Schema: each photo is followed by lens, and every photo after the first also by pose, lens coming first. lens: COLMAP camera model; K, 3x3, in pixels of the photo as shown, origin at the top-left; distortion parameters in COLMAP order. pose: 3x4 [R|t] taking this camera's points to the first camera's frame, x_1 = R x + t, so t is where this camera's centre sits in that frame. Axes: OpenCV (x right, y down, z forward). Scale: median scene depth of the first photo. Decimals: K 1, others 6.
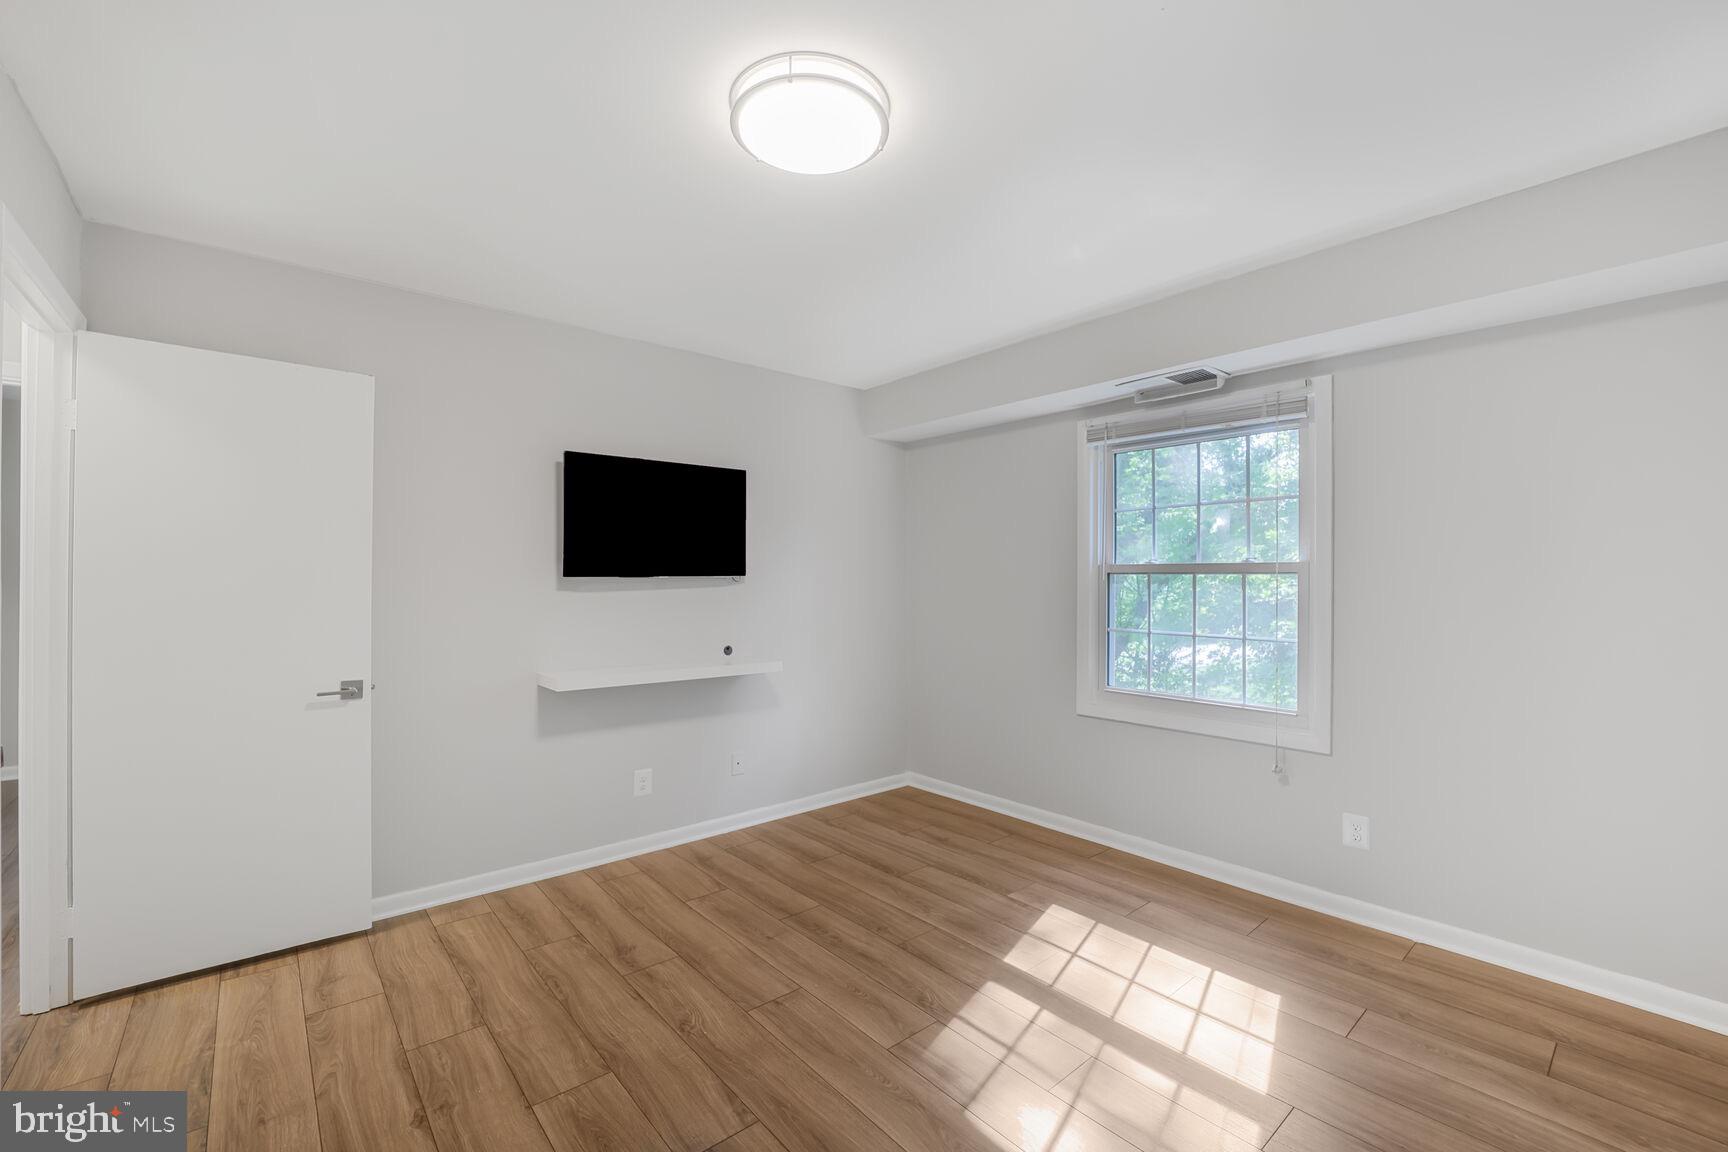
lens RADIAL K [[717.1, 0, 860.0], [0, 717.1, 575.9], [0, 0, 1]] dist [-0.009981, -0.001733]
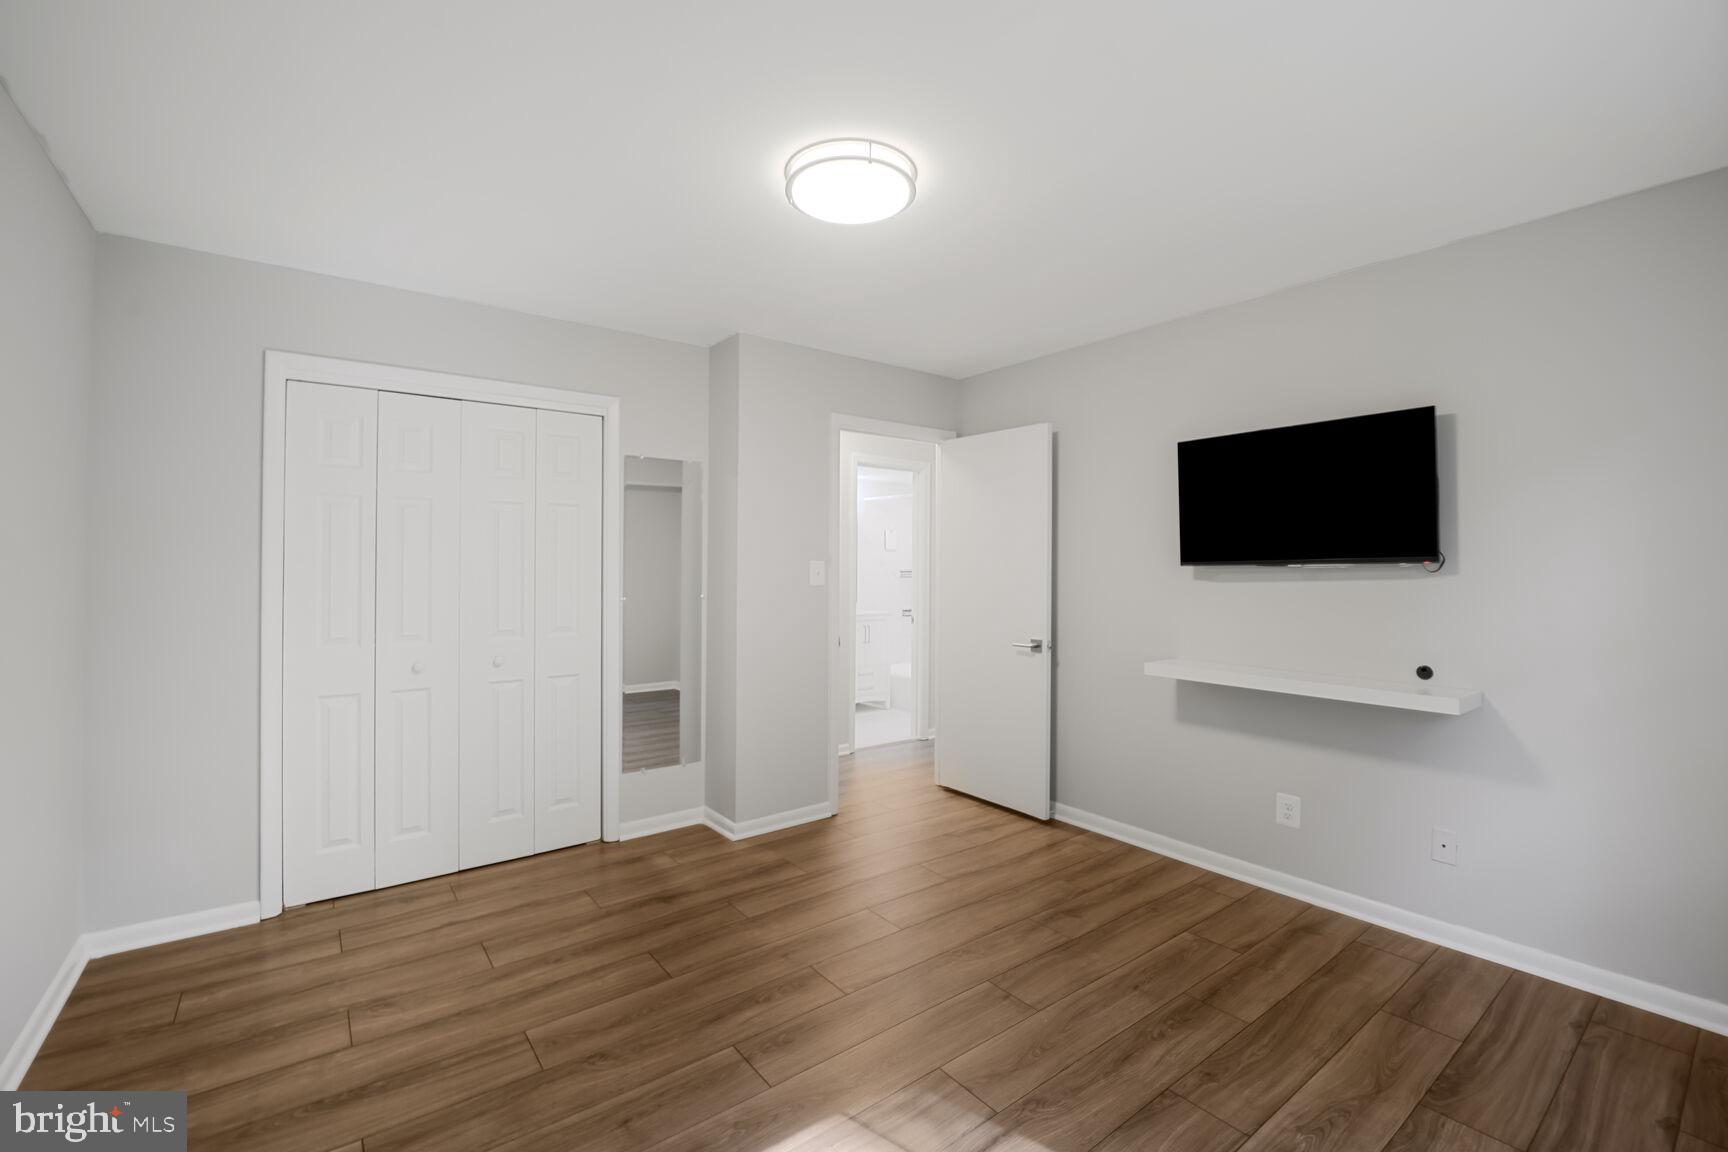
lens RADIAL K [[717.1, 0, 862.9], [0, 717.1, 564.5], [0, 0, 1]] dist [-0.009981, -0.001733]
pose [[-0.038013, -0.013609, -0.999185, 0.617959], [-0.001055, 0.999907, -0.013579, 0.012964], [0.999277, 0.000538, -0.038024, 0.591318]]
